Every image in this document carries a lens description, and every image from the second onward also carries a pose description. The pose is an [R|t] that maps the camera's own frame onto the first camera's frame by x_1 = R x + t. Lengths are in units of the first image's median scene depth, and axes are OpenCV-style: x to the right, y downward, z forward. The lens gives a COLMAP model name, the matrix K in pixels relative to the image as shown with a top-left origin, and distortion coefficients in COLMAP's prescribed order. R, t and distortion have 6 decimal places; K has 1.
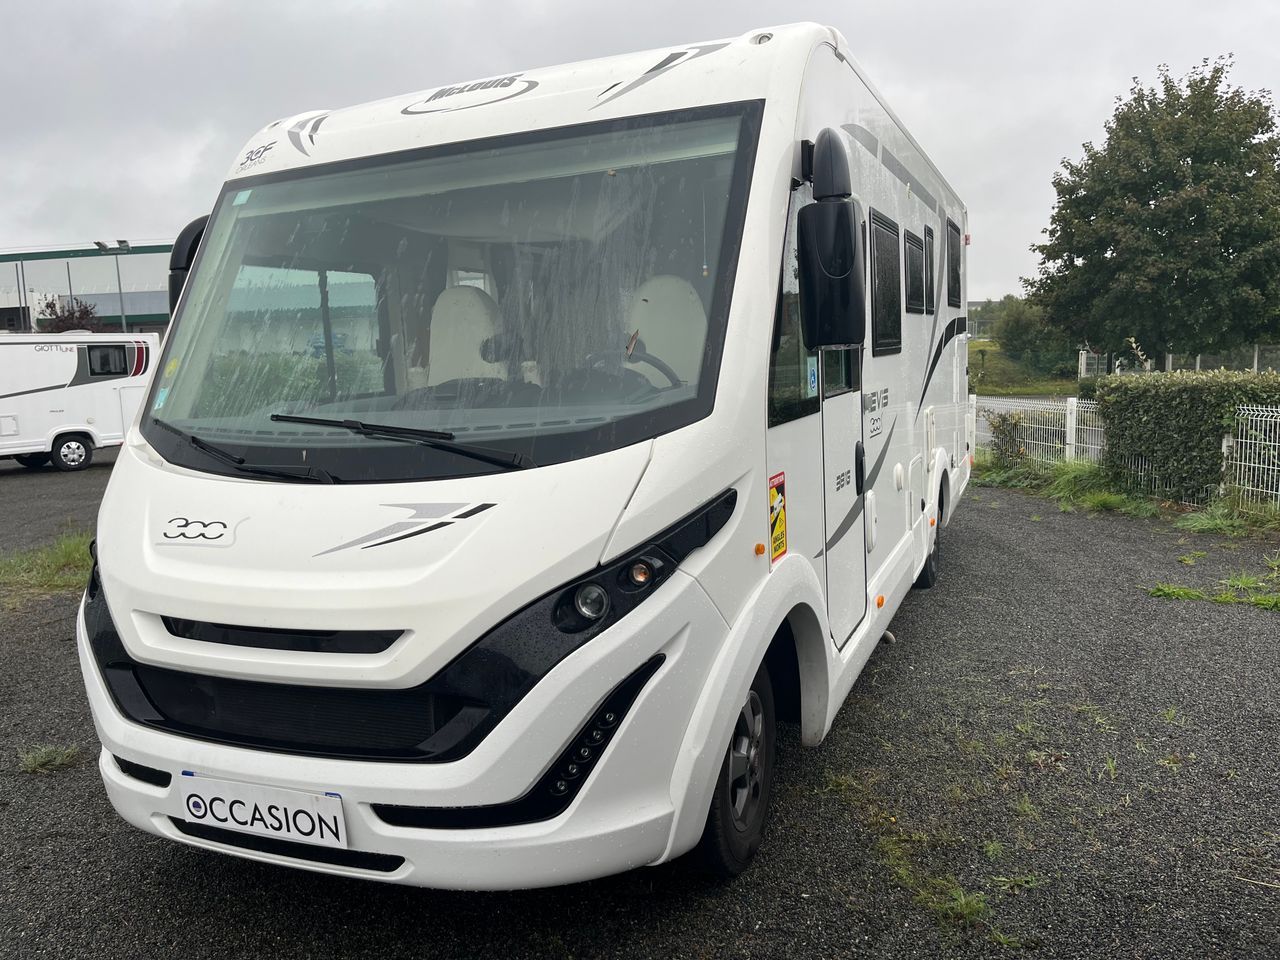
lens RADIAL K [[977.9, 0, 639.7], [0, 977.9, 478.5], [0, 0, 1]] dist [0.033674, -0.017063]
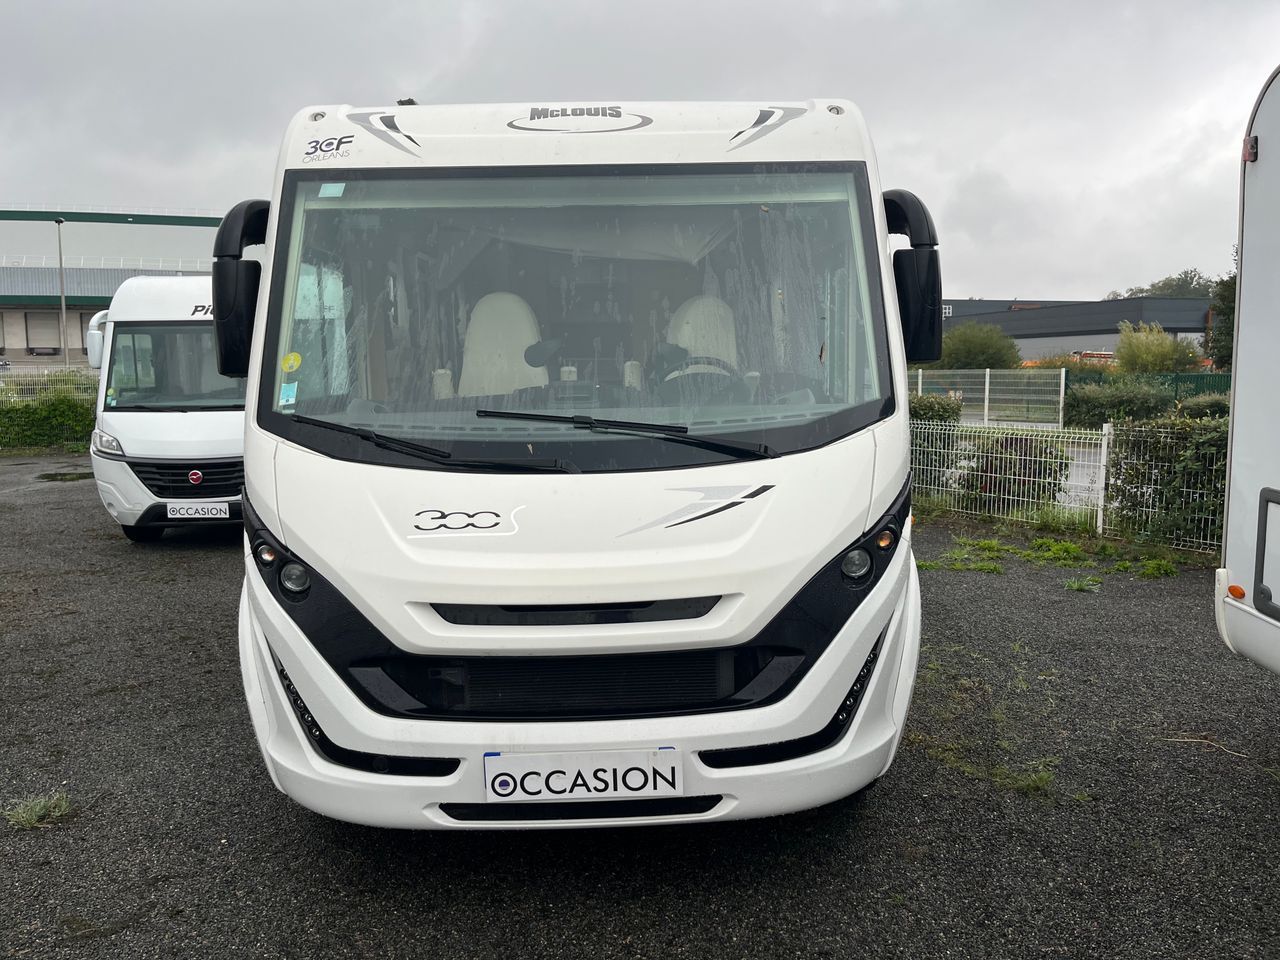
lens RADIAL K [[977.9, 0, 634.9], [0, 977.9, 478.5], [0, 0, 1]] dist [0.033674, -0.017063]
pose [[0.909796, -0.016761, 0.414717, -0.746098], [0.024533, 0.999609, -0.013421, 0.027892], [-0.414330, 0.022384, 0.909851, -0.001680]]
